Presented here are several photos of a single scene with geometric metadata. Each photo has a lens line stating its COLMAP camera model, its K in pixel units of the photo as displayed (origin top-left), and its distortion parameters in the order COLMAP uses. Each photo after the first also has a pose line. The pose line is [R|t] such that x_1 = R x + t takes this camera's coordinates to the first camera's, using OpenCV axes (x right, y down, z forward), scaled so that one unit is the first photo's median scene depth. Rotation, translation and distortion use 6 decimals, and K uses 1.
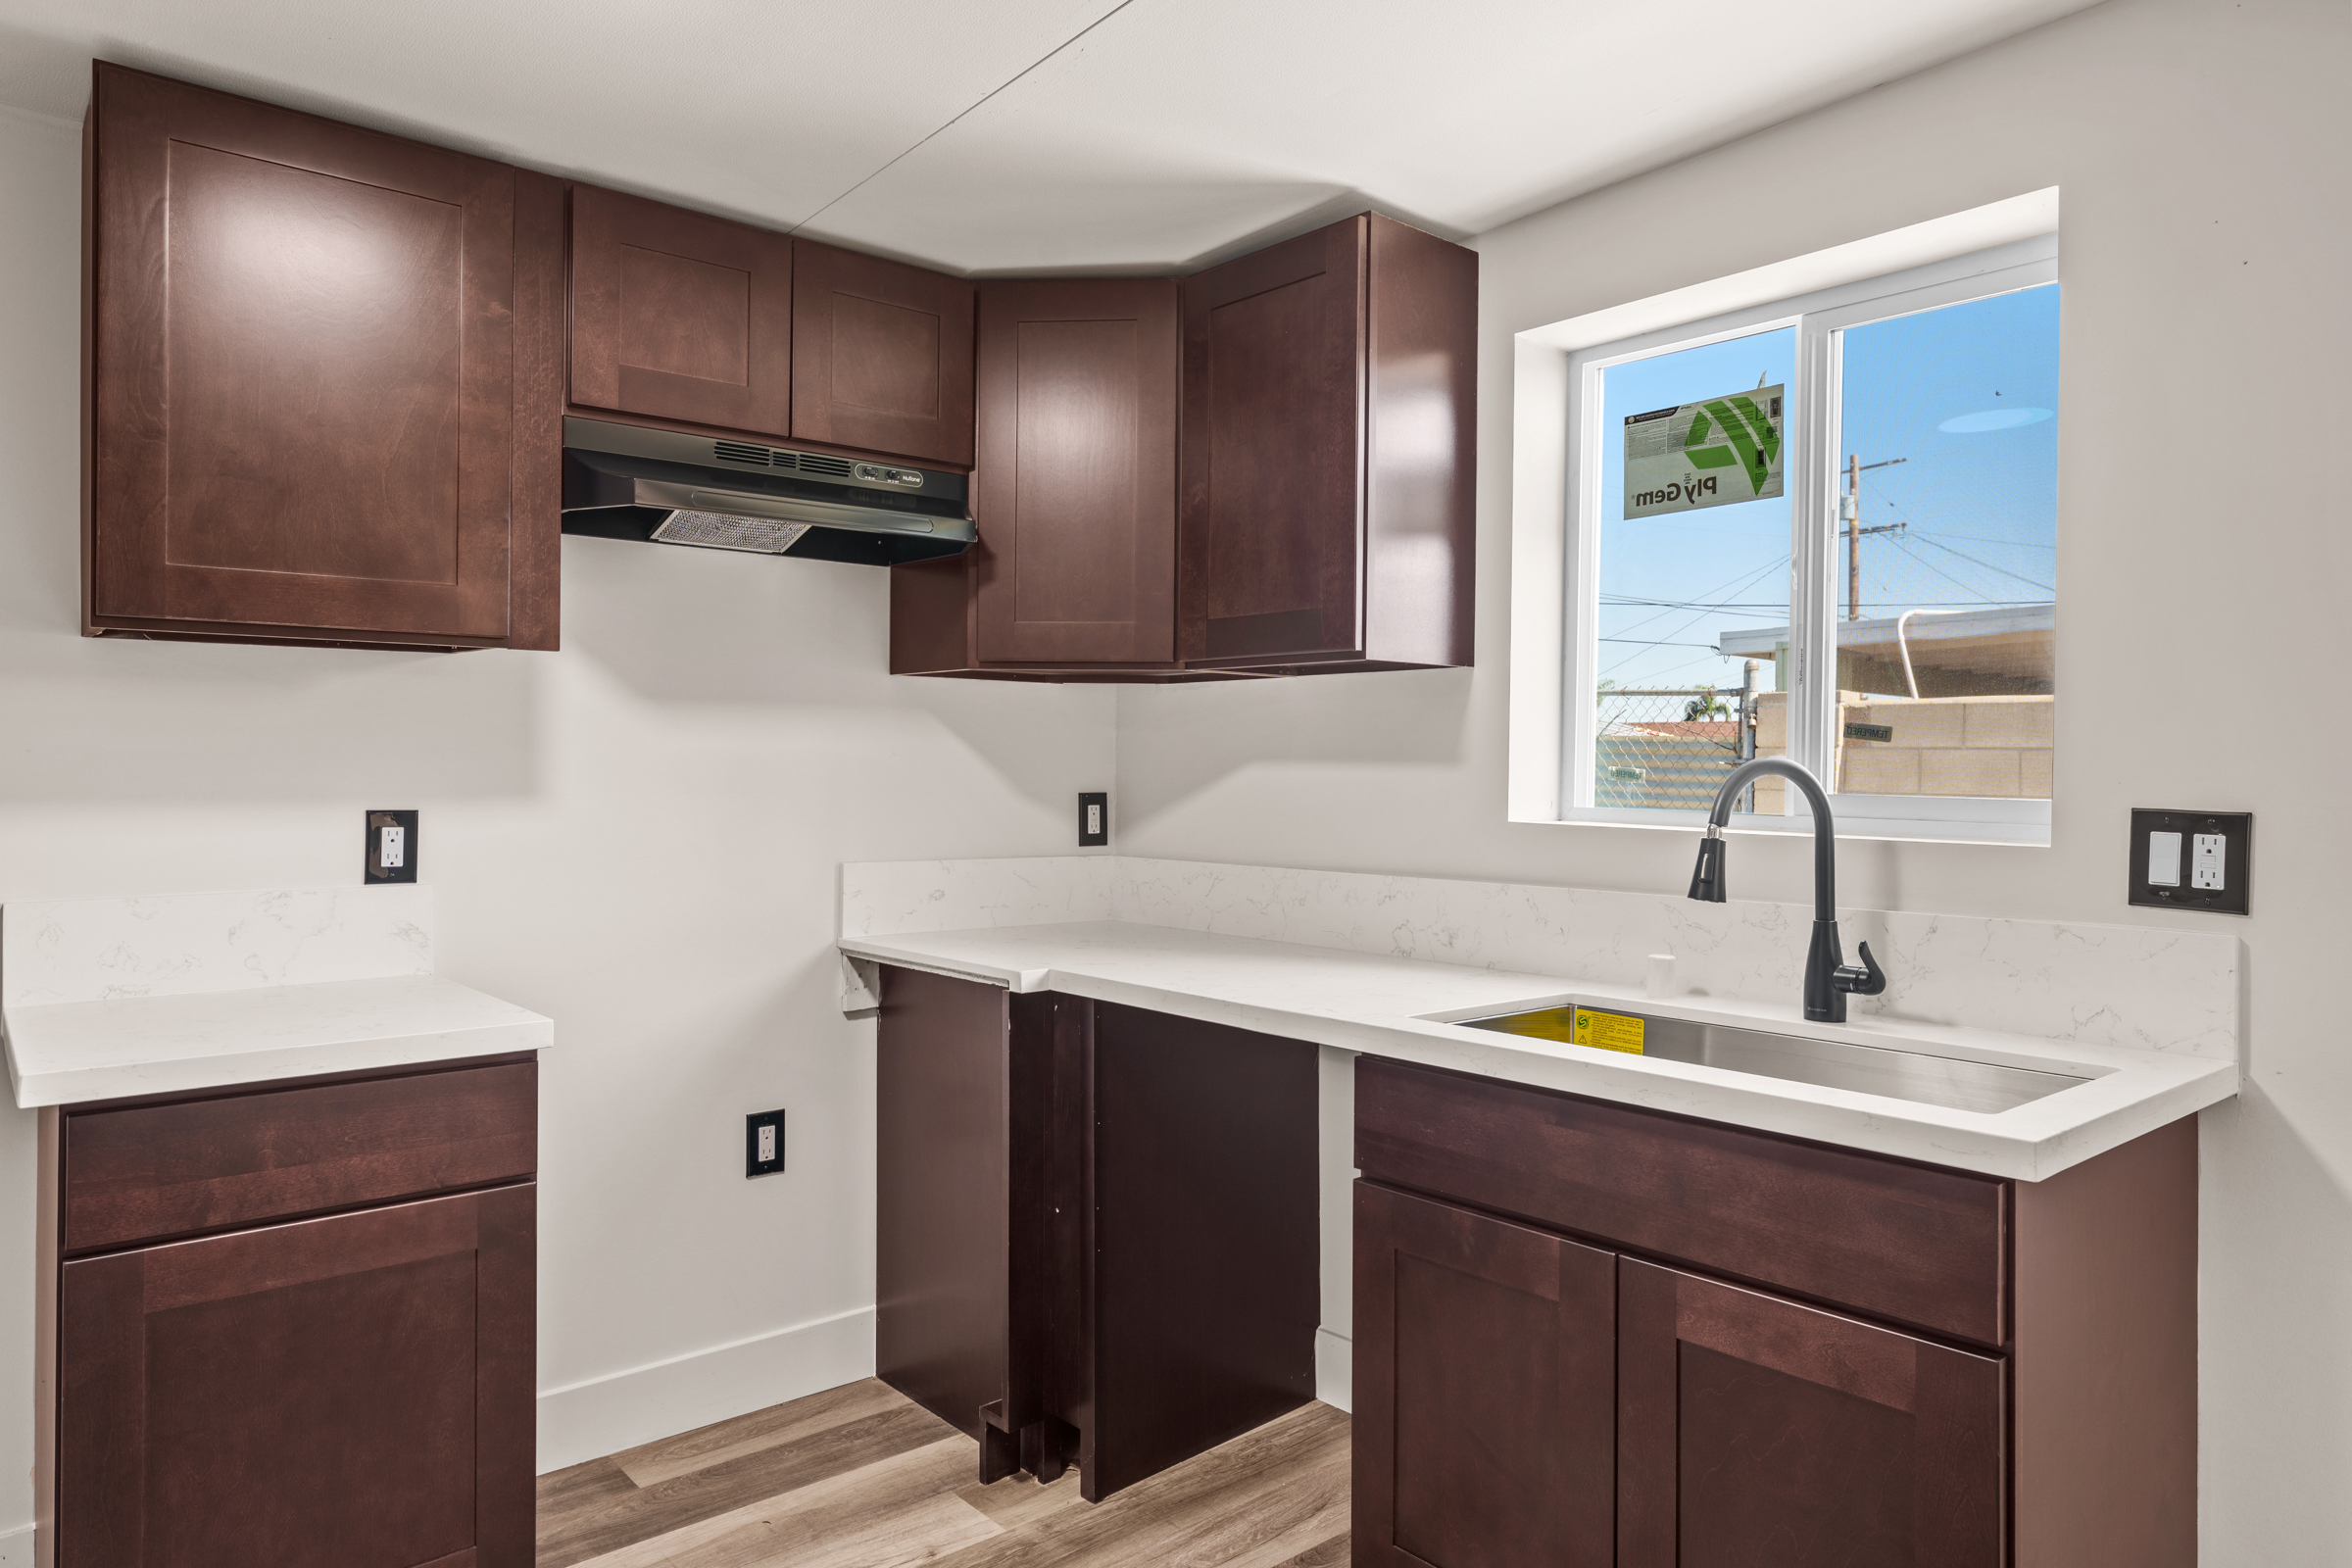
lens RADIAL K [[1454.4, 0, 1167.0], [0, 1454.4, 751.8], [0, 0, 1]] dist [0.002696, 0.000049]
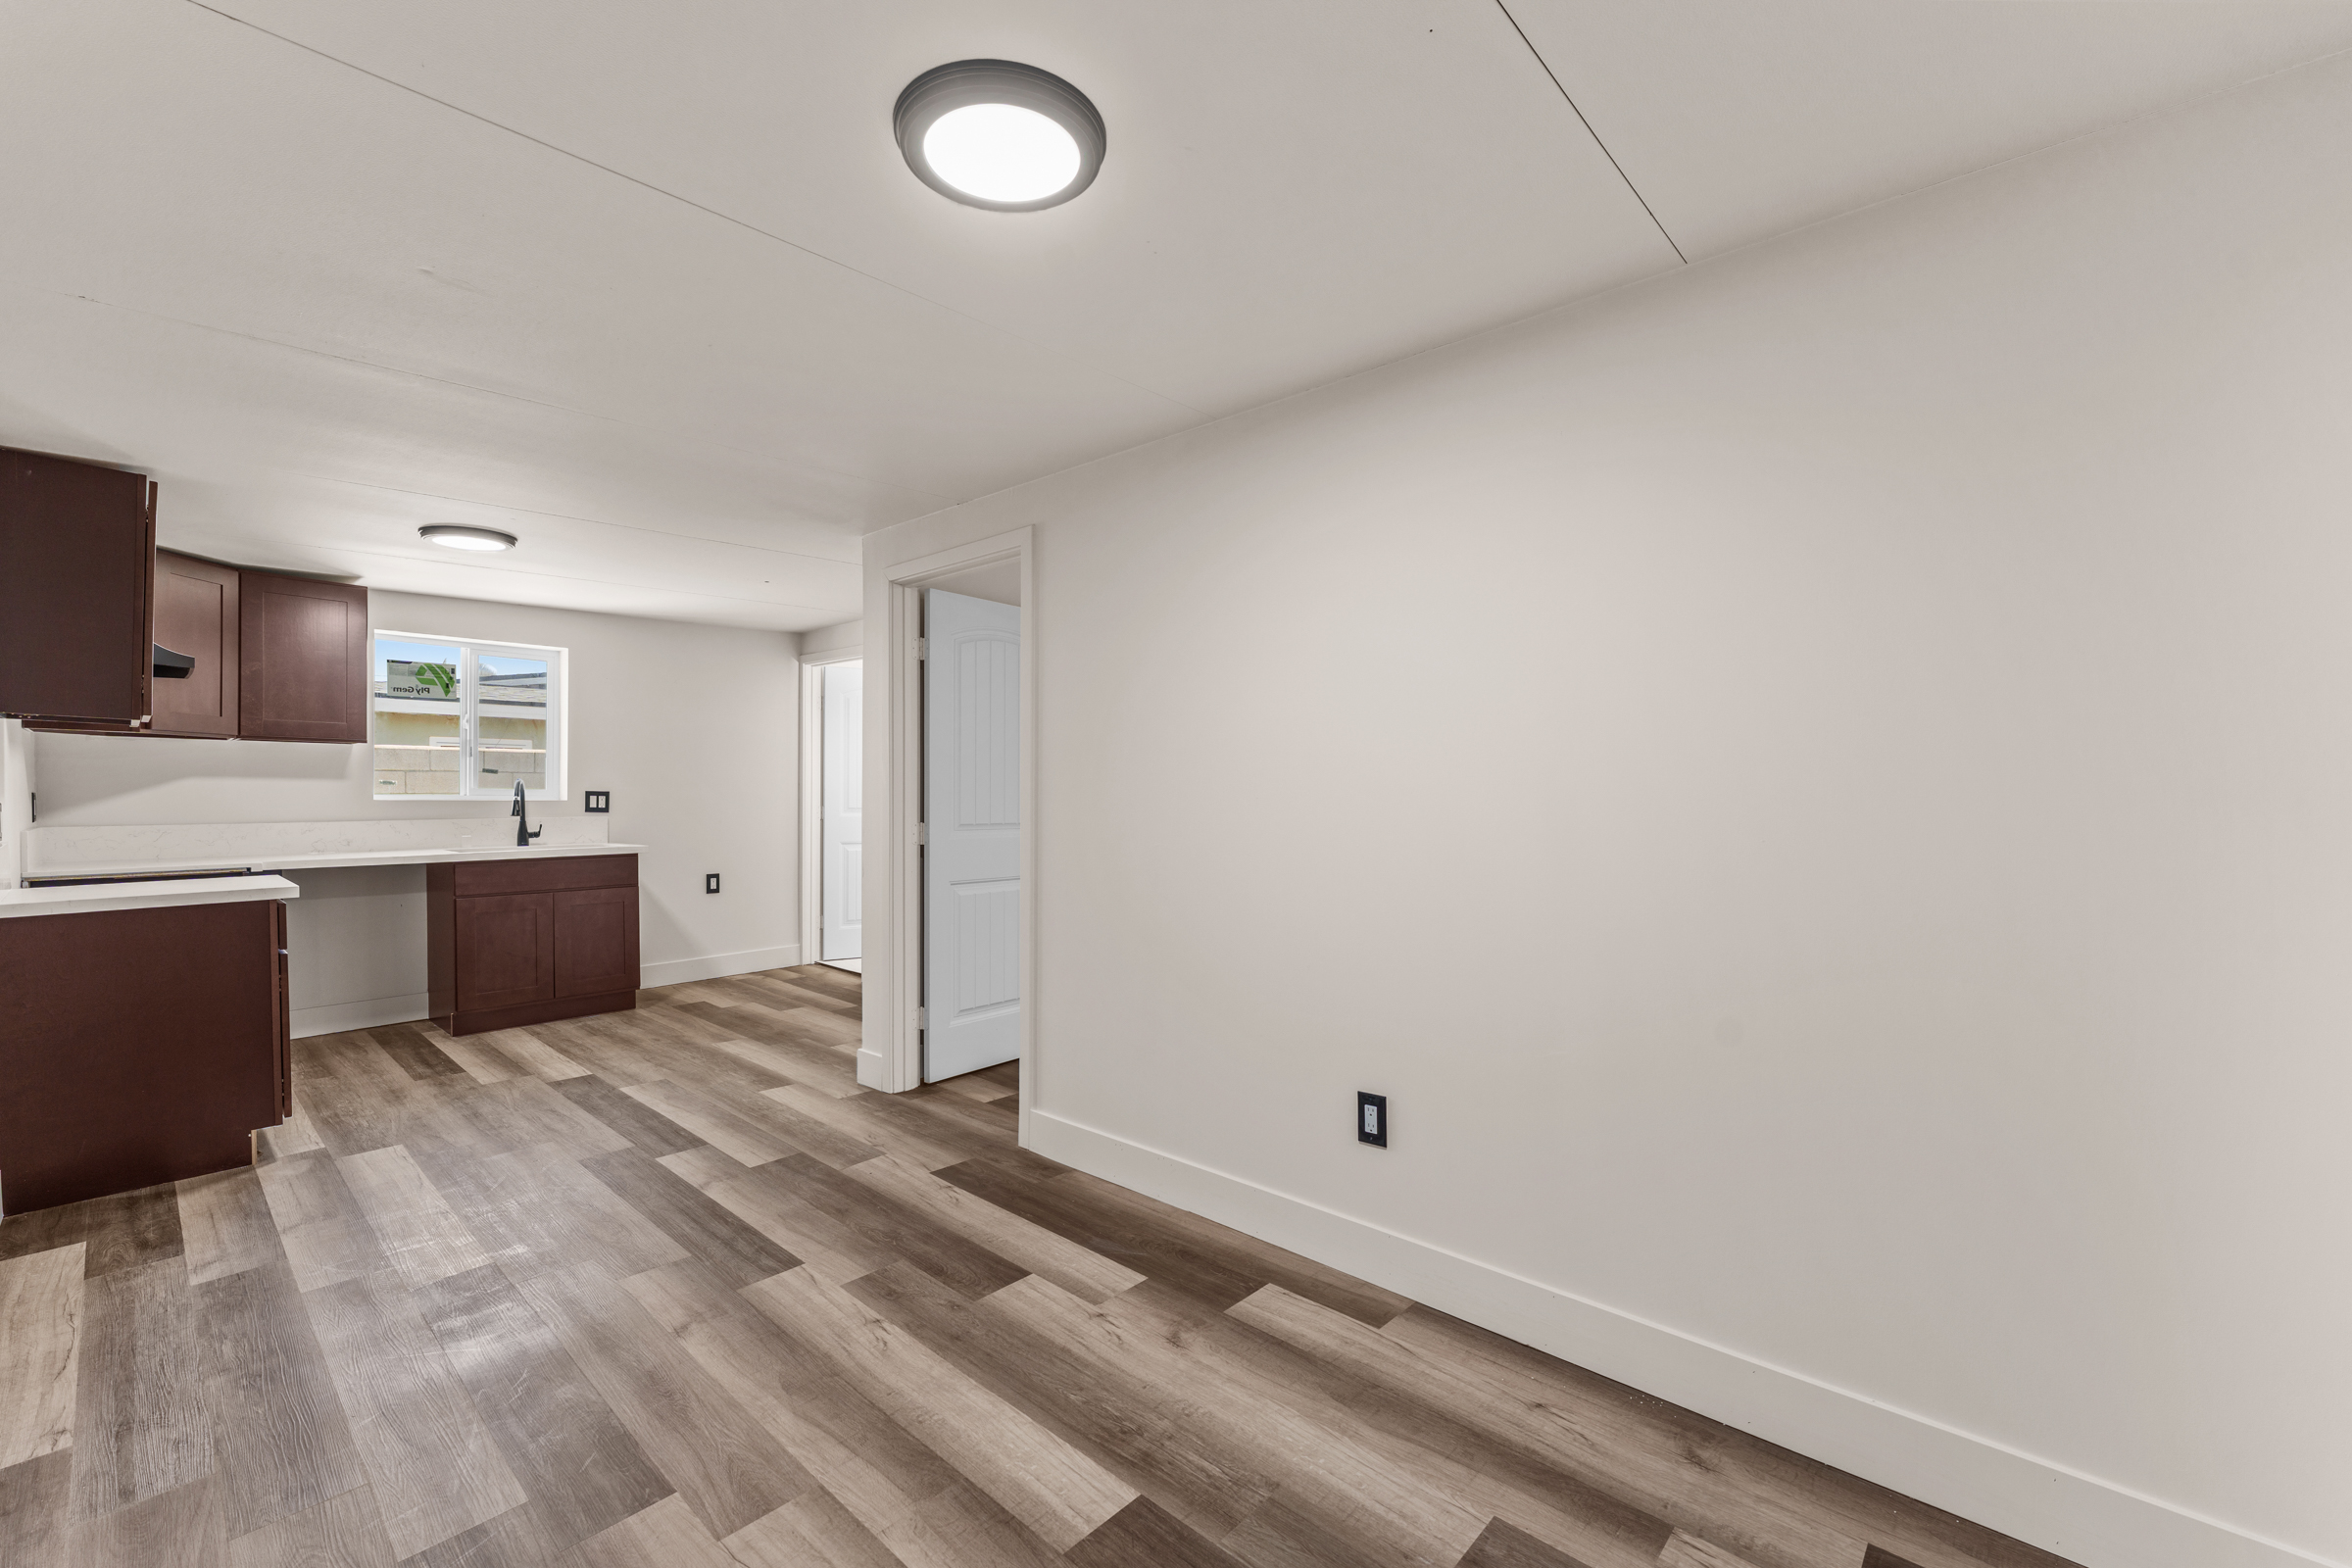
lens RADIAL K [[980.0, 0, 1182.0], [0, 980.0, 815.6], [0, 0, 1]] dist [-0.002087, -0.000439]
pose [[-0.138440, -0.032443, 0.989839, -1.958416], [-0.019571, 0.999358, 0.030018, -0.009779], [-0.990177, -0.015217, -0.138986, -0.321537]]
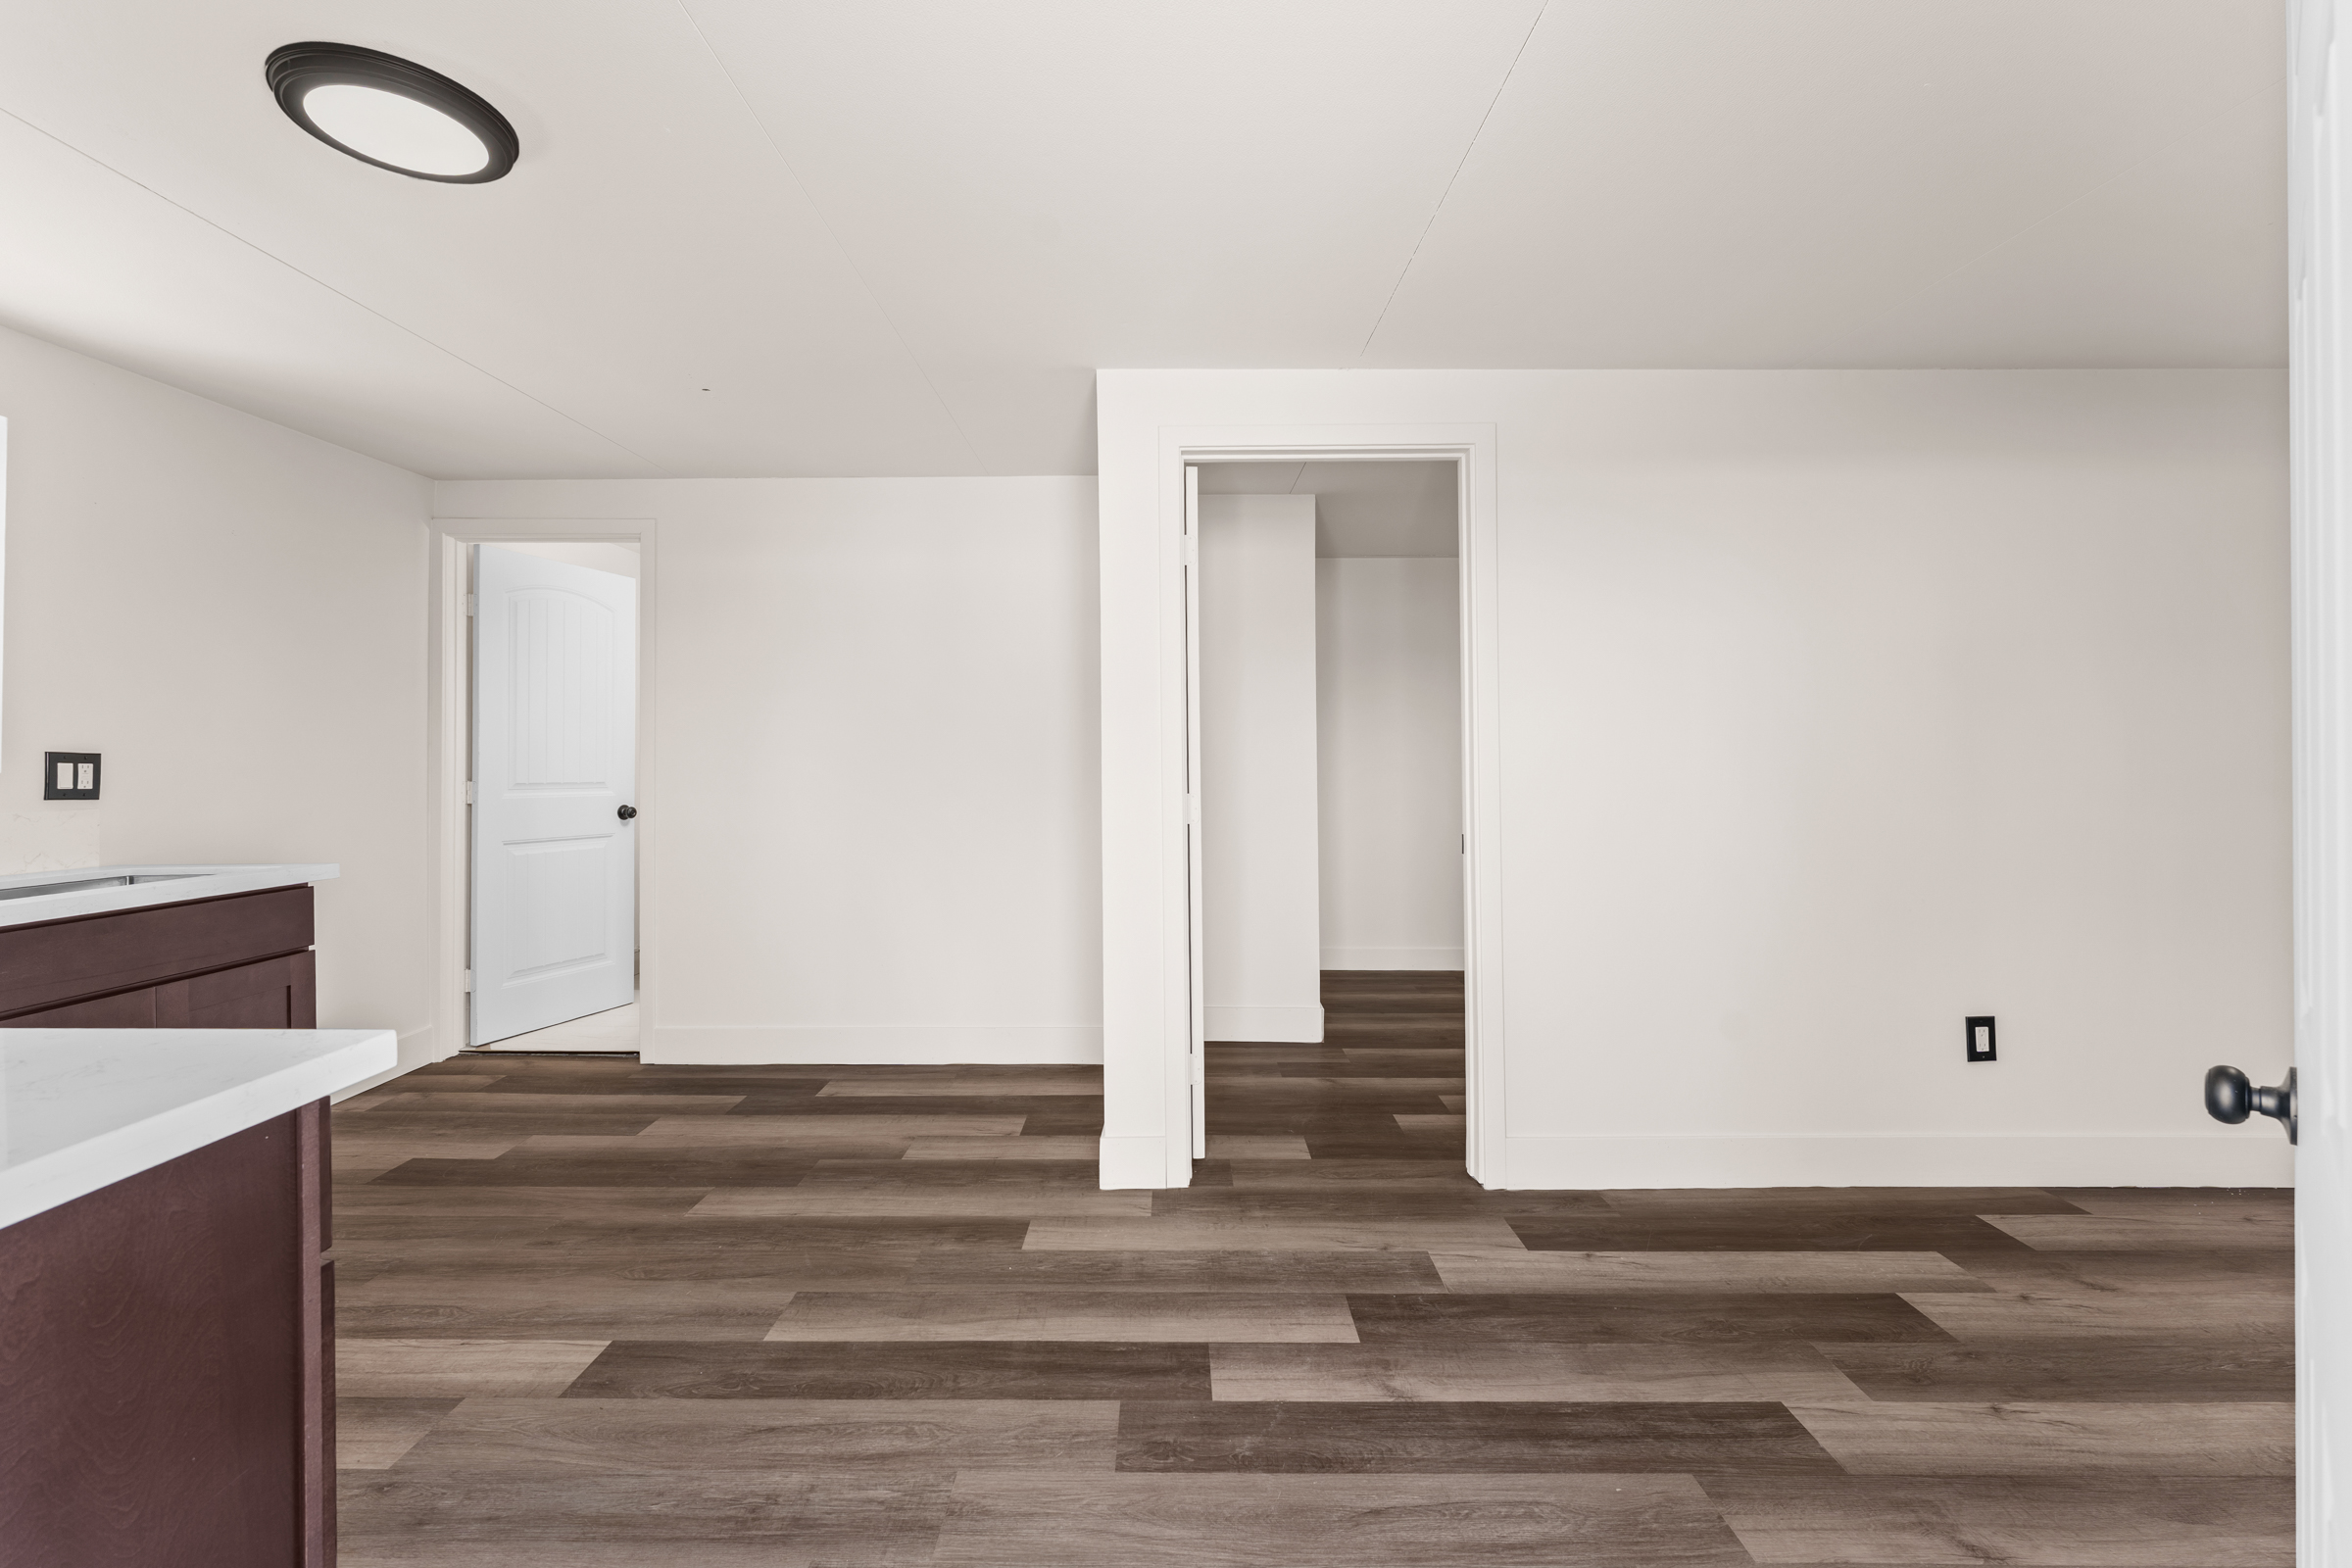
lens RADIAL K [[980.0, 0, 1163.5], [0, 980.0, 761.9], [0, 0, 1]] dist [-0.002087, -0.000439]
pose [[-0.767120, -0.001869, 0.641501, -1.022964], [-0.011406, 0.999877, -0.010726, 0.036300], [-0.641403, -0.015545, -0.767047, 0.768187]]
